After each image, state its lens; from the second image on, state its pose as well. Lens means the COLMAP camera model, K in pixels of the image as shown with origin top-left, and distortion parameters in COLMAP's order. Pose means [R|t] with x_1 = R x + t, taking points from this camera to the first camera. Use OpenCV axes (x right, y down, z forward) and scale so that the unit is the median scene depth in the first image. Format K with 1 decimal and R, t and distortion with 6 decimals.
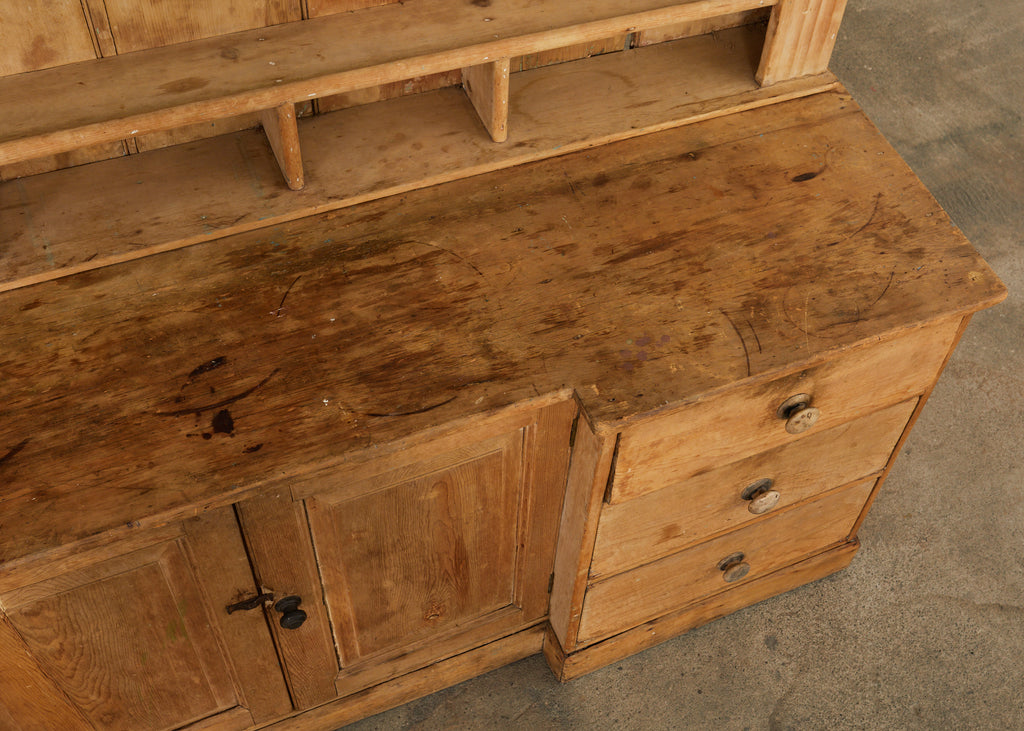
lens RADIAL K [[1208.7, 0, 617.4], [0, 1208.7, 353.2], [0, 0, 1]] dist [-0.021671, 0.000000]
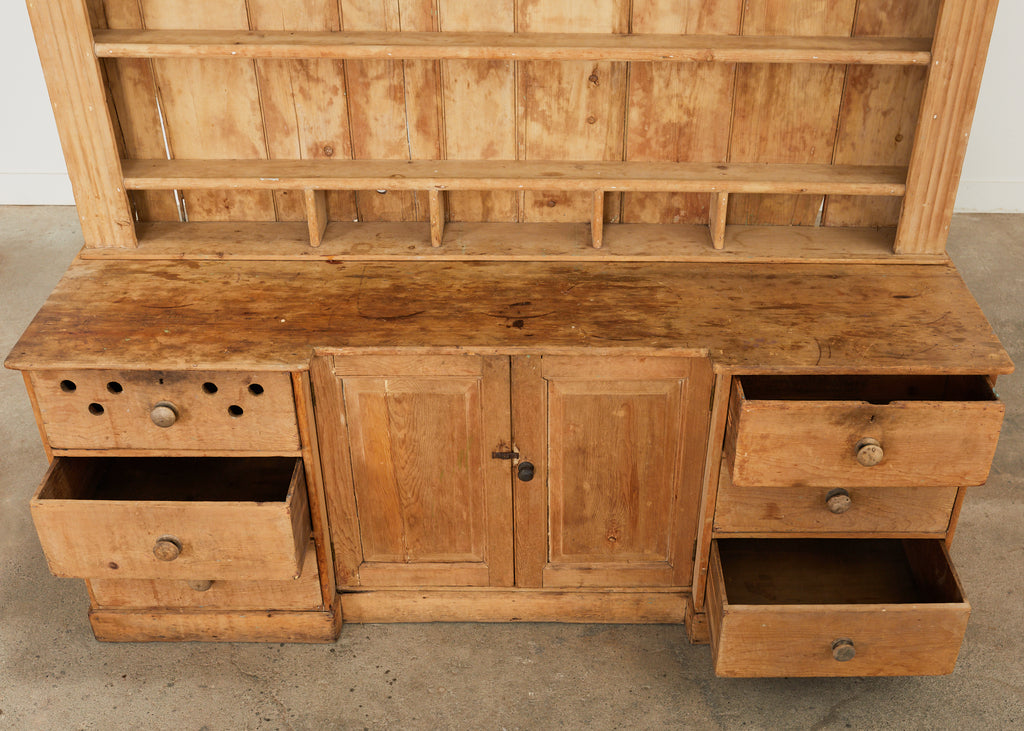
lens RADIAL K [[1148.3, 0, 559.4], [0, 1148.3, 404.2], [0, 0, 1]] dist [-0.039352, 0.000000]
pose [[0.906025, 0.160411, -0.391646, 0.393922], [-0.278756, 0.922490, -0.267034, 0.556436], [0.318455, 0.351113, 0.880515, -0.440972]]
